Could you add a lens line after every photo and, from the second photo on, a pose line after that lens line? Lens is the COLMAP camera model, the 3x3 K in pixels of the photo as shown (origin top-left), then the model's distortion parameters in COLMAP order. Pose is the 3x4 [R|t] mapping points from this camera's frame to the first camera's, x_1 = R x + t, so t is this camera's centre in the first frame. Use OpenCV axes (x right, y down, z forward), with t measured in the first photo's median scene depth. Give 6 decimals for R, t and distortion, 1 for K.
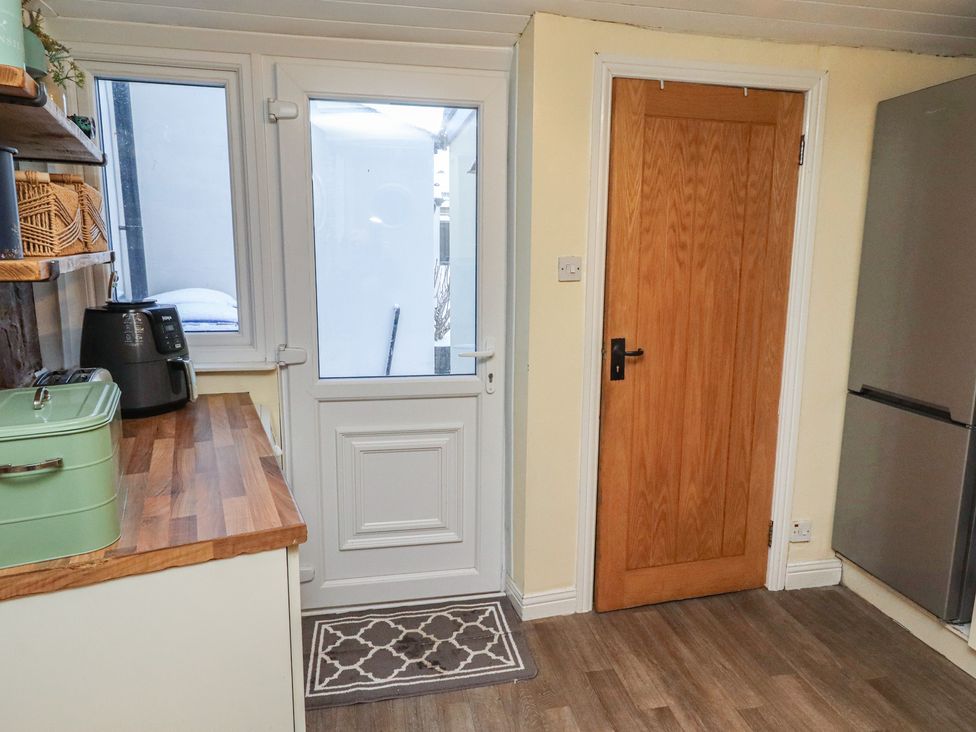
lens RADIAL K [[624.5, 0, 501.0], [0, 624.5, 351.2], [0, 0, 1]] dist [0.002580, -0.000683]
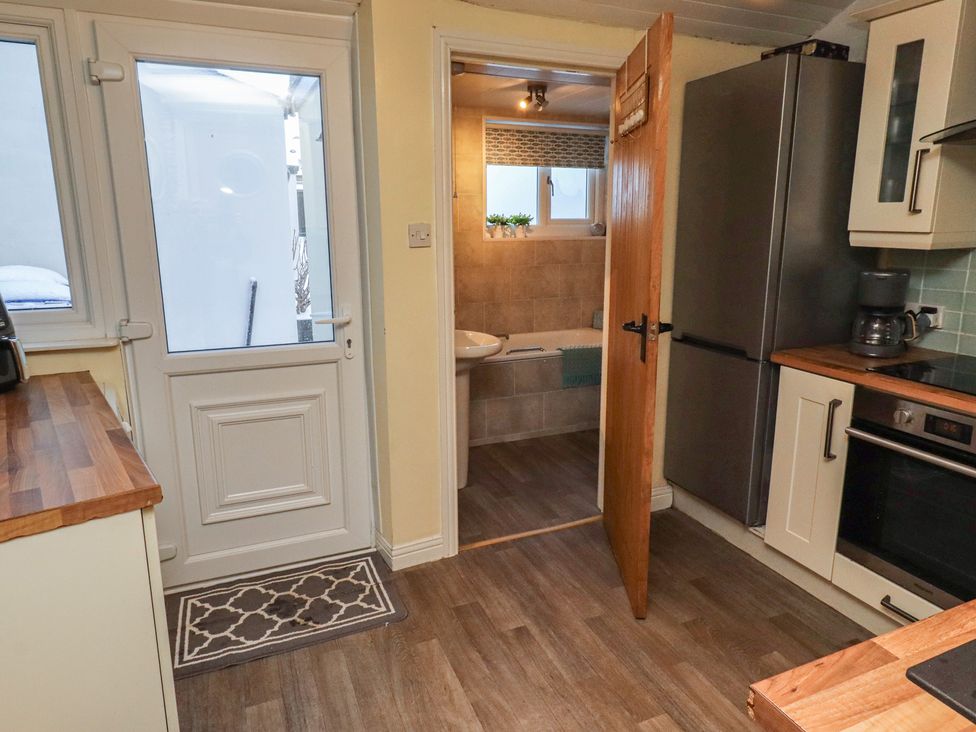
lens RADIAL K [[623.4, 0, 500.5], [0, 623.4, 346.9], [0, 0, 1]] dist [0.004151, -0.001354]
pose [[0.978342, -0.053301, 0.200013, 0.023755], [0.045064, 0.997947, 0.045512, 0.014557], [-0.202028, -0.035513, 0.978736, -0.062295]]
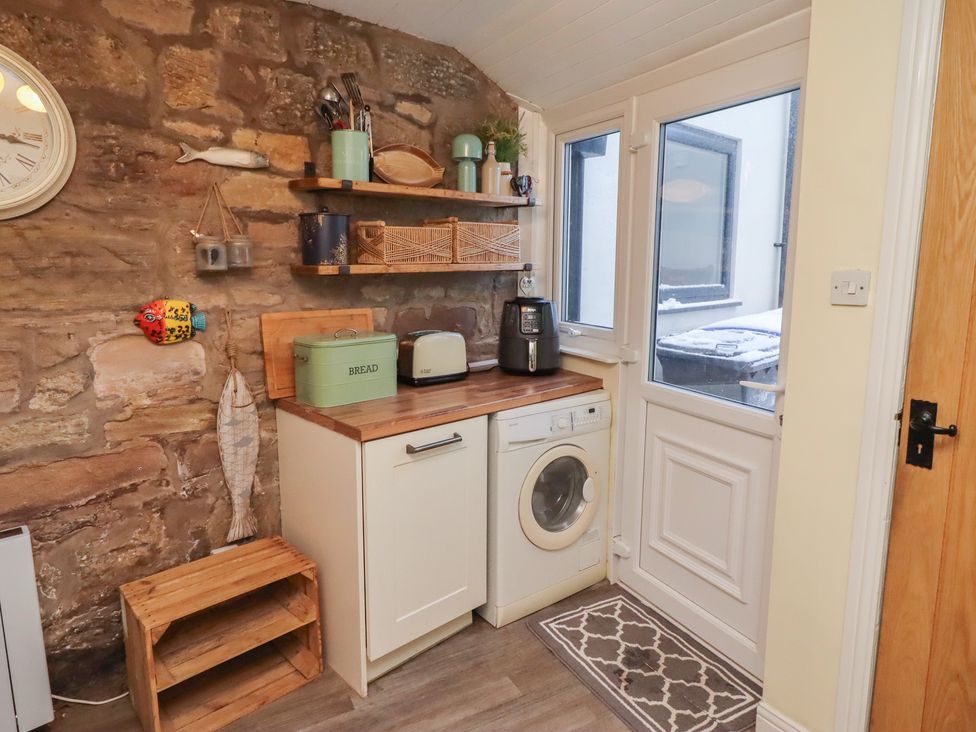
lens RADIAL K [[624.5, 0, 501.0], [0, 624.5, 351.2], [0, 0, 1]] dist [0.002580, -0.000683]
pose [[0.288932, 0.133721, -0.947965, 0.686499], [-0.155267, 0.983633, 0.091428, -0.067516], [0.944675, 0.120771, 0.304966, 0.439695]]
